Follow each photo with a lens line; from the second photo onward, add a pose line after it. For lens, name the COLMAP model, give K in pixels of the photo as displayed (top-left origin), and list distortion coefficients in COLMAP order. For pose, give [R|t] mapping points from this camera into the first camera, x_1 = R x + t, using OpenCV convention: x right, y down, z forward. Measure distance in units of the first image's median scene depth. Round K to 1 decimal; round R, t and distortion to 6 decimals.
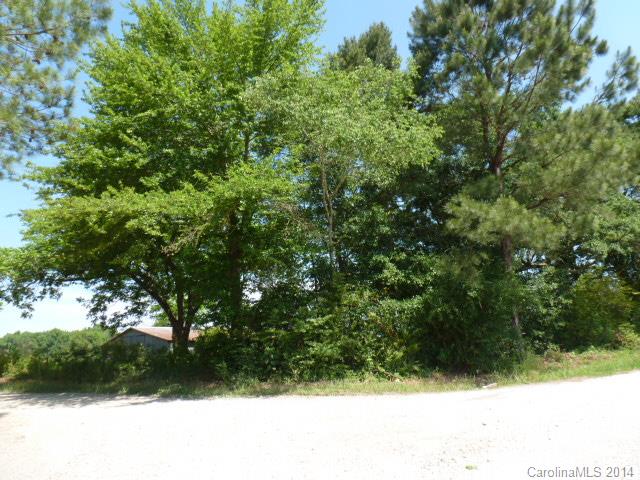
lens RADIAL K [[453.7, 0, 320.2], [0, 453.7, 240.8], [0, 0, 1]] dist [-0.052785, 0.003869]
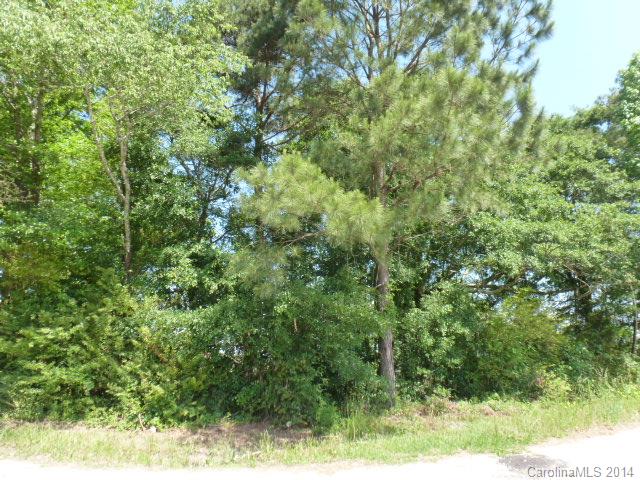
lens RADIAL K [[453.7, 0, 319.8], [0, 453.7, 239.1], [0, 0, 1]] dist [-0.052785, 0.003869]
pose [[0.998411, 0.054937, -0.012561, 0.379476], [-0.055490, 0.997257, -0.048988, 0.041758], [0.009835, 0.049608, 0.998720, 0.296932]]
